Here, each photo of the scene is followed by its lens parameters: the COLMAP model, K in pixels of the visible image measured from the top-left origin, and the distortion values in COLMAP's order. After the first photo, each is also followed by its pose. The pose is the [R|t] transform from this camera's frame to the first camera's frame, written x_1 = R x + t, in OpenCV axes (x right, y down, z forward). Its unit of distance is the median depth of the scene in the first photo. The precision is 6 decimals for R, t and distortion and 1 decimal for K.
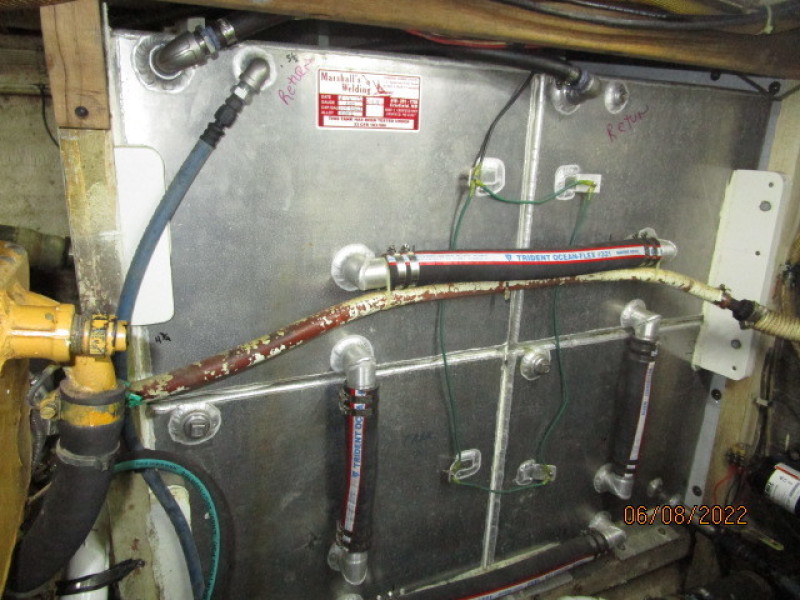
lens RADIAL K [[569.0, 0, 392.4], [0, 569.0, 304.0], [0, 0, 1]] dist [-0.035794, 0.019788]
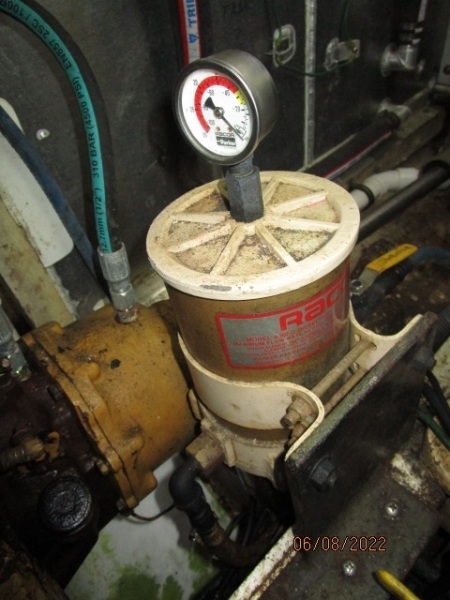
lens RADIAL K [[426.7, 0, 226.3], [0, 426.7, 299.9], [0, 0, 1]] dist [-0.035794, 0.019788]
pose [[0.934700, -0.335828, 0.116432, -0.183852], [0.245005, 0.846061, 0.473448, 0.287064], [-0.257506, -0.414005, 0.873092, 0.238422]]
